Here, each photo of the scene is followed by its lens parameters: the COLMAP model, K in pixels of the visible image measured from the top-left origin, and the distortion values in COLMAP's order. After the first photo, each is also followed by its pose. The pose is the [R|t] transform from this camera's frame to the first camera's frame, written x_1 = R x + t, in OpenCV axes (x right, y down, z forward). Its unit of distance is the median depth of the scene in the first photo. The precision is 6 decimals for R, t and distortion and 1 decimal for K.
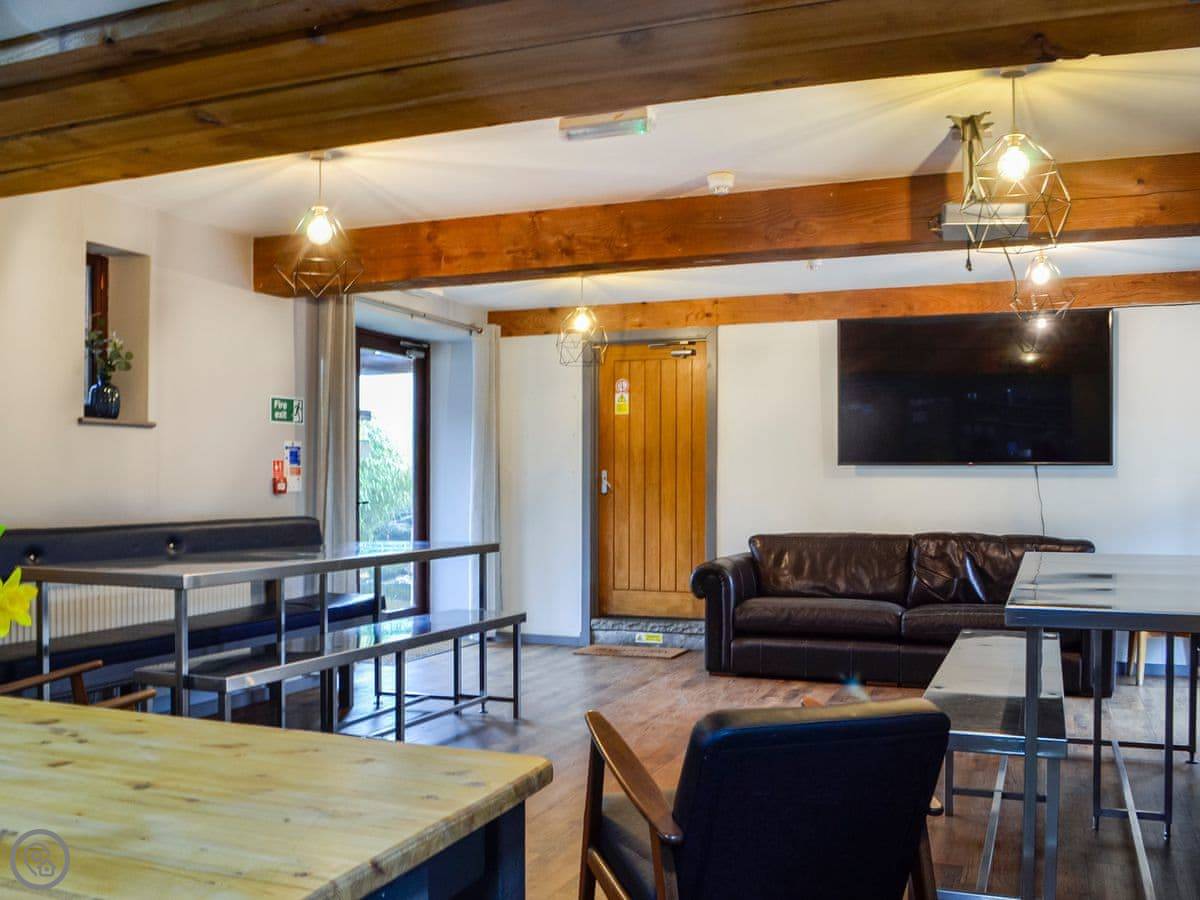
lens RADIAL K [[1123.5, 0, 600.0], [0, 1123.5, 450.0], [0, 0, 1]] dist [-0.090002, -0.002623]
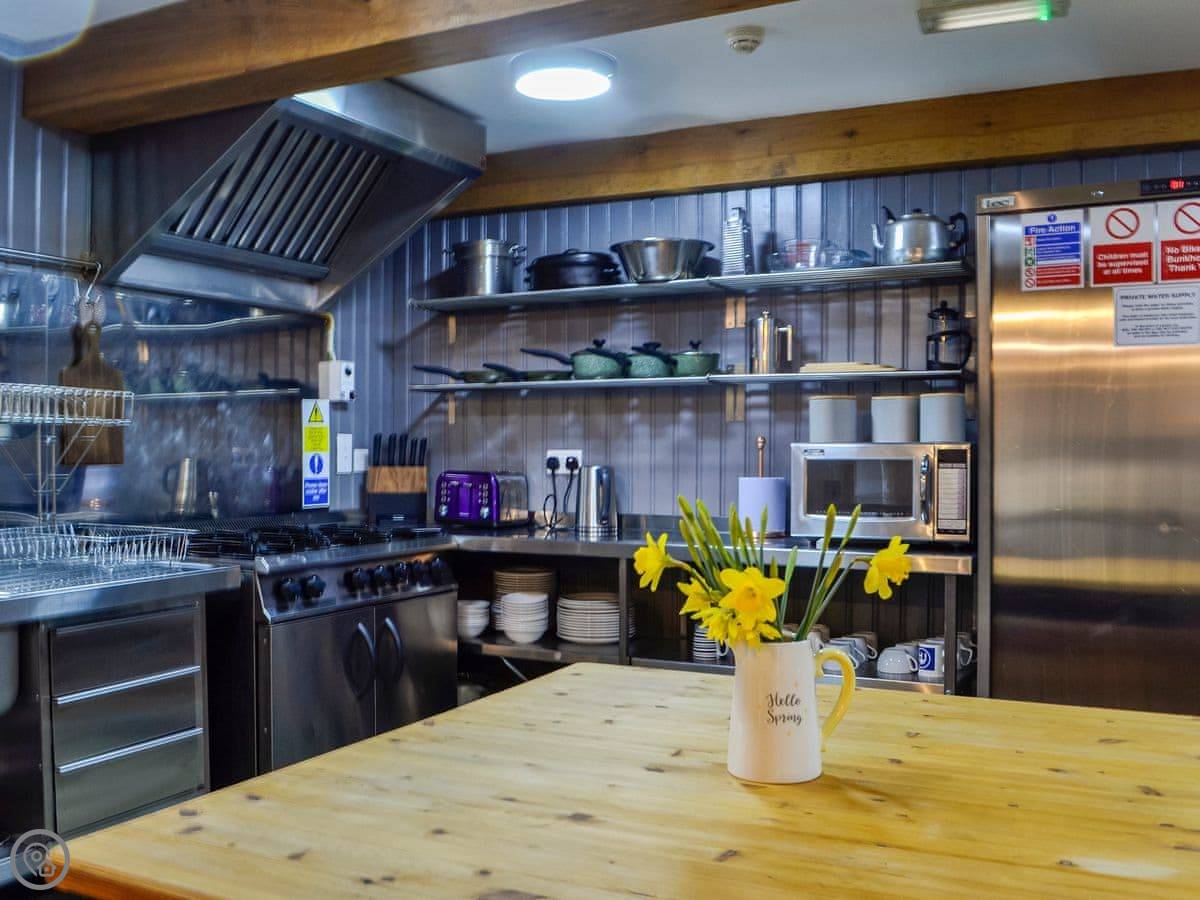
lens RADIAL K [[1123.5, 0, 600.0], [0, 1123.5, 450.0], [0, 0, 1]] dist [-0.090002, -0.002623]
pose [[-0.996571, -0.005117, 0.082589, -0.502739], [-0.006430, 0.999857, -0.015641, 0.037936], [-0.082497, -0.016119, -0.996461, 1.857218]]
